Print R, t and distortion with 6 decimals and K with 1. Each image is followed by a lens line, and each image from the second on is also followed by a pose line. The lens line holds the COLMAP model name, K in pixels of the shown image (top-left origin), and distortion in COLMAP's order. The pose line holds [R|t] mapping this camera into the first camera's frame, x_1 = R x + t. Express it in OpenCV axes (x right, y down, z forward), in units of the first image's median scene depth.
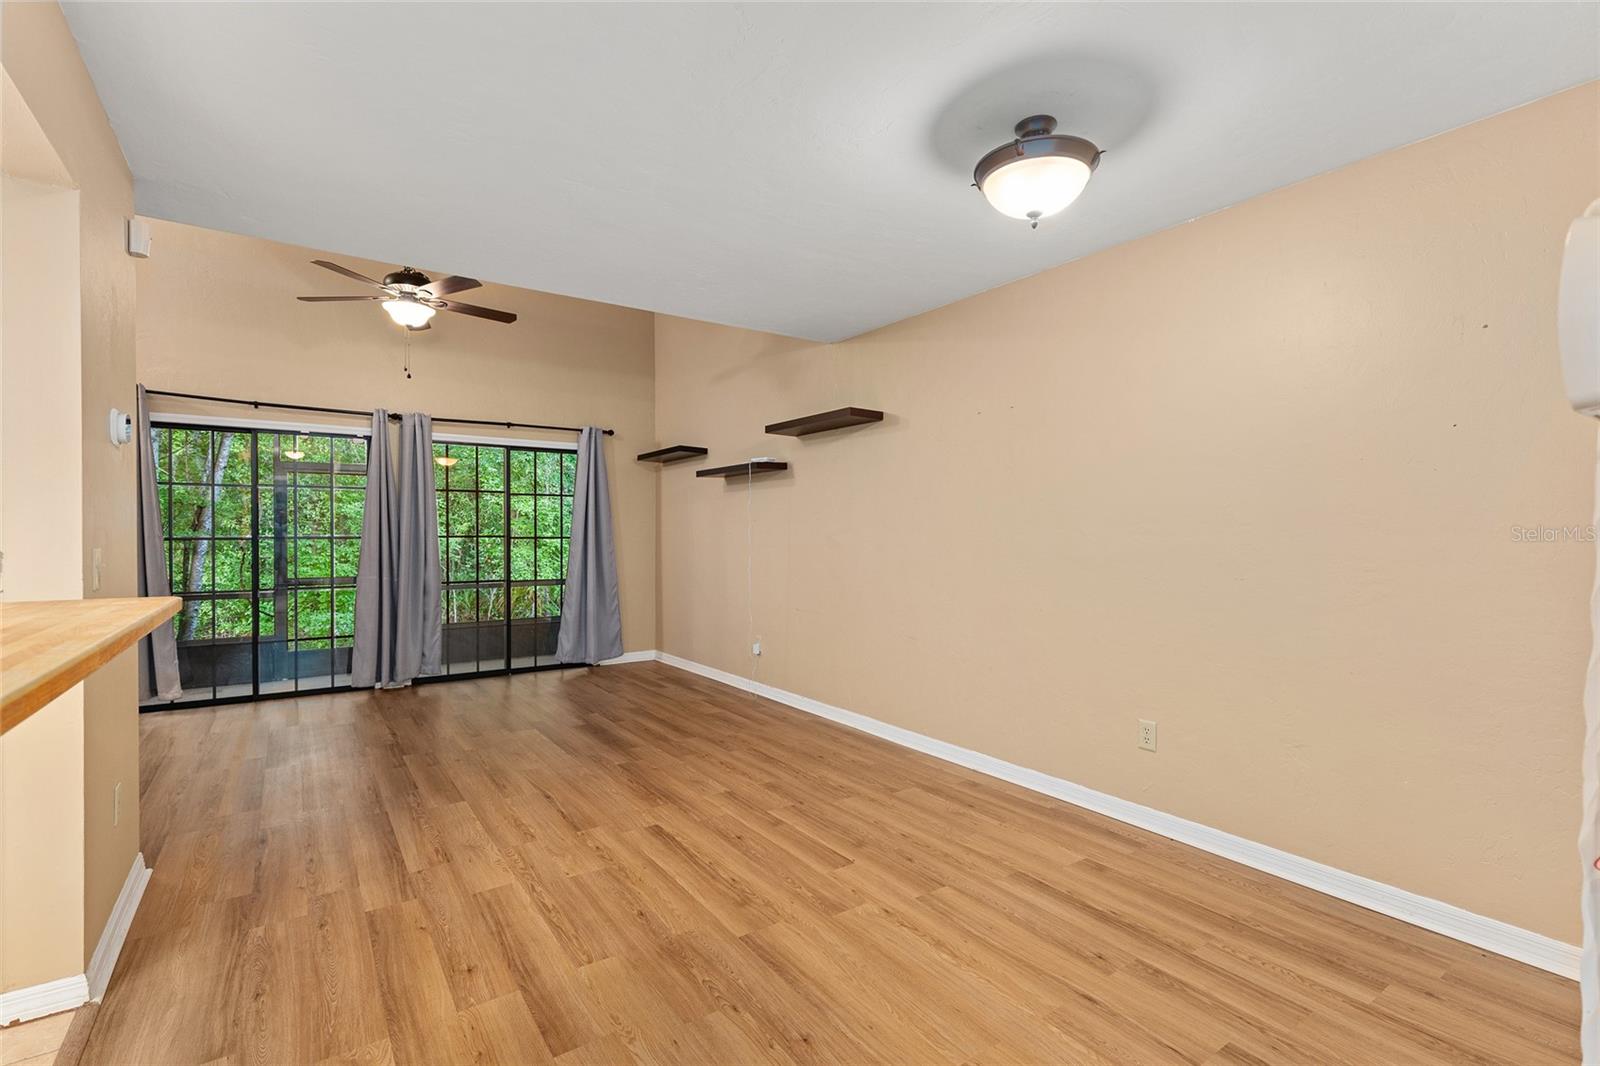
lens RADIAL K [[730.7, 0, 798.2], [0, 730.7, 535.9], [0, 0, 1]] dist [-0.001715, 0.000171]
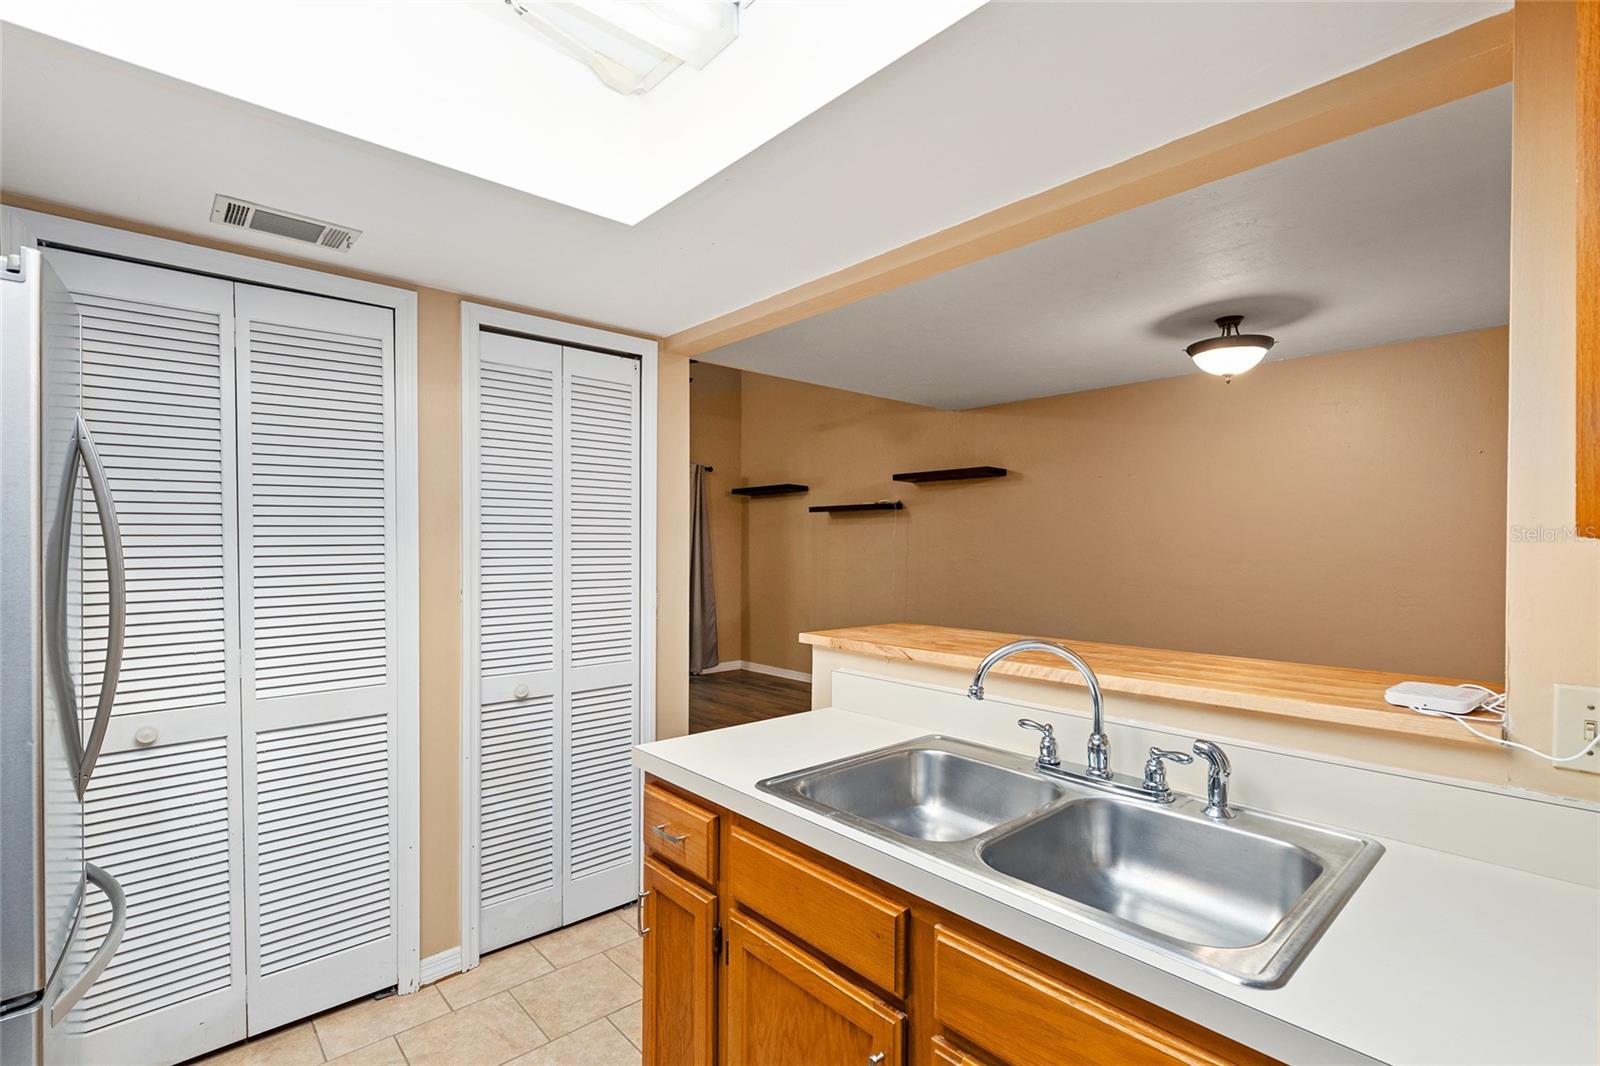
lens RADIAL K [[739.5, 0, 798.5], [0, 739.5, 549.8], [0, 0, 1]] dist [-0.000178, -0.000117]
pose [[0.992348, 0.001773, 0.123463, -0.349059], [-0.002355, 0.999987, 0.004567, -0.029131], [-0.123453, -0.004823, 0.992339, -0.209285]]
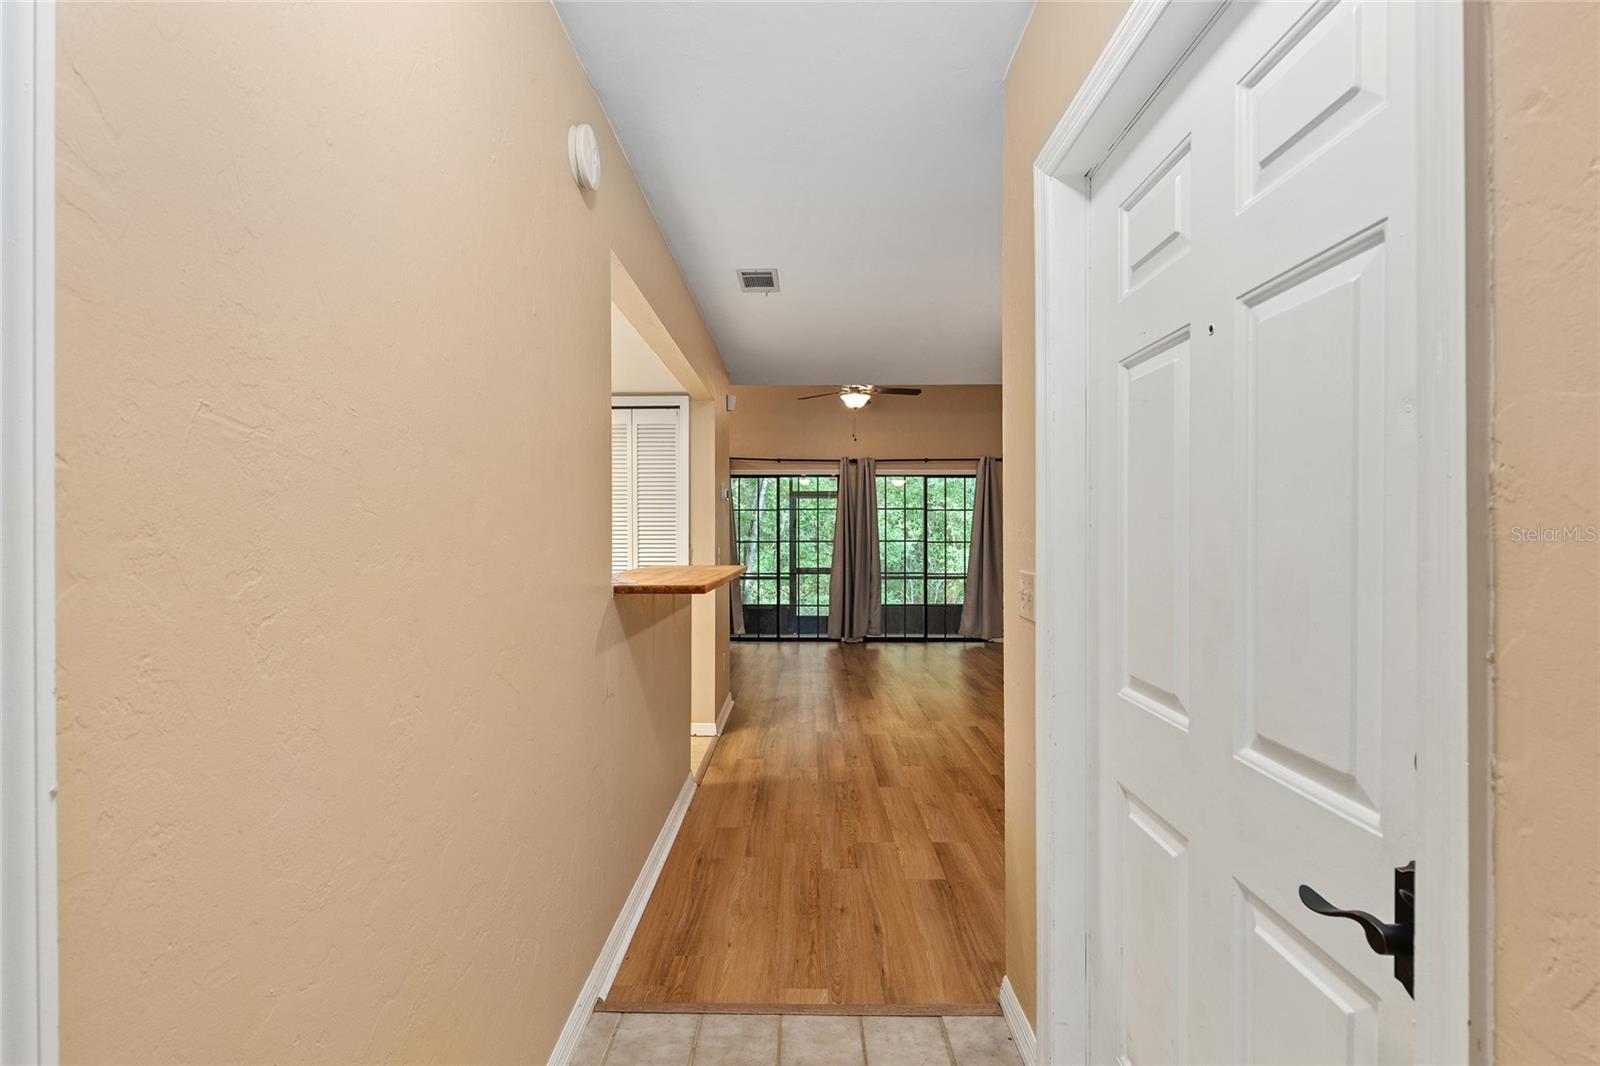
lens RADIAL K [[704.6, 0, 797.4], [0, 704.6, 536.6], [0, 0, 1]] dist [-0.002303, 0.000164]
pose [[0.813005, 0.001338, -0.582255, 0.225250], [-0.002491, 0.999996, -0.001181, -0.007005], [0.582251, 0.002411, 0.813005, -0.277195]]
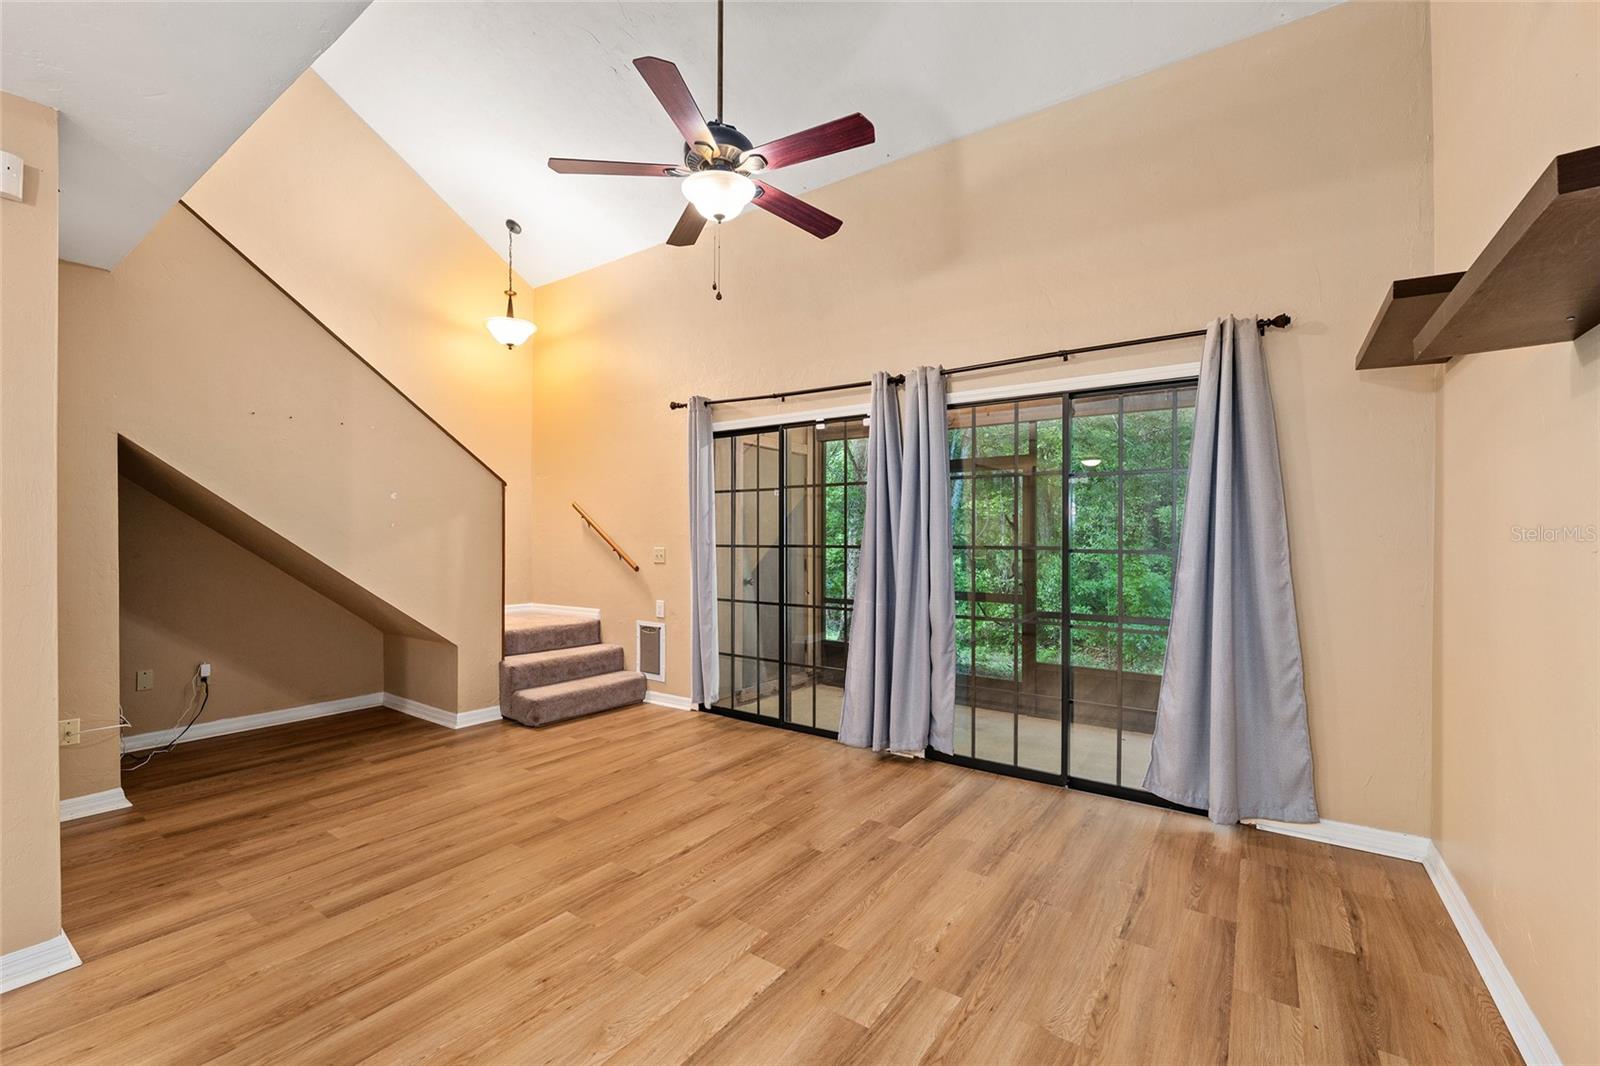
lens RADIAL K [[663.6, 0, 796.6], [0, 663.6, 541.5], [0, 0, 1]] dist [-0.010650, 0.000406]
pose [[0.344106, 0.007229, -0.938903, 0.028707], [-0.005554, 0.999969, 0.005664, -0.008581], [0.938915, 0.003265, 0.344135, 0.773948]]
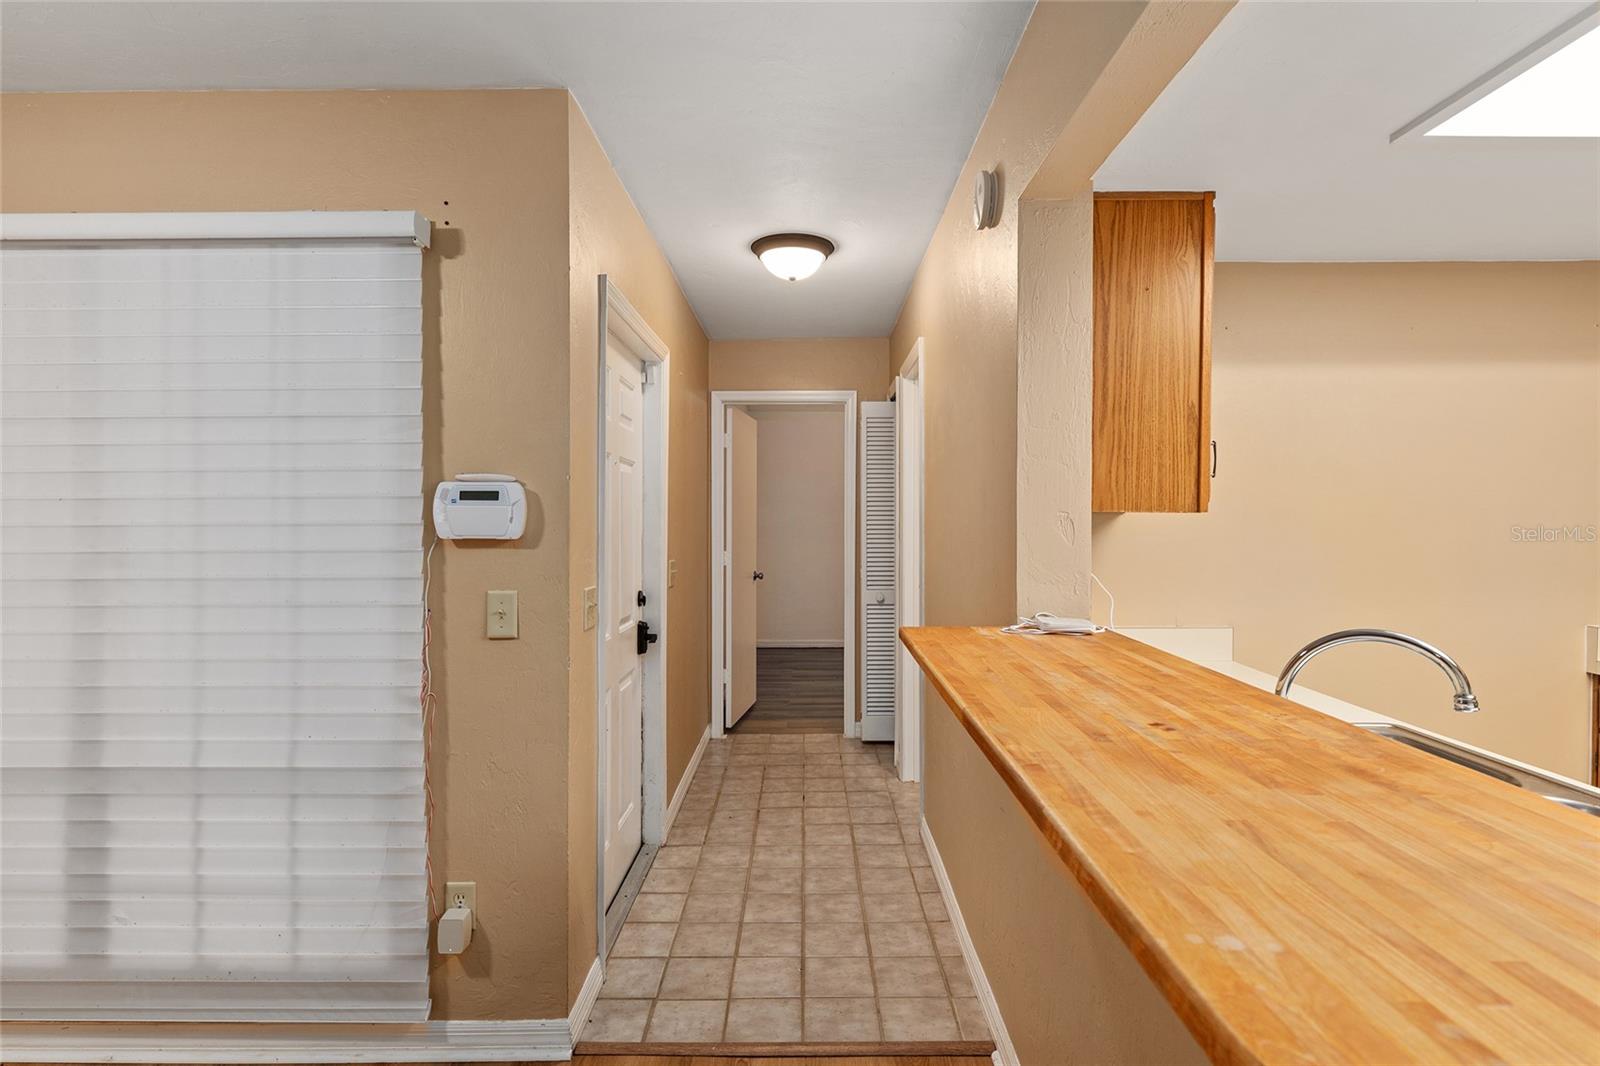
lens RADIAL K [[794.5, 0, 799.4], [0, 794.5, 521.5], [0, 0, 1]] dist [0.002528, 0.000123]
pose [[-0.816217, -0.003606, 0.577734, -0.227383], [0.002556, 0.999948, 0.009852, -0.030869], [-0.577740, 0.009518, -0.816165, 0.346691]]
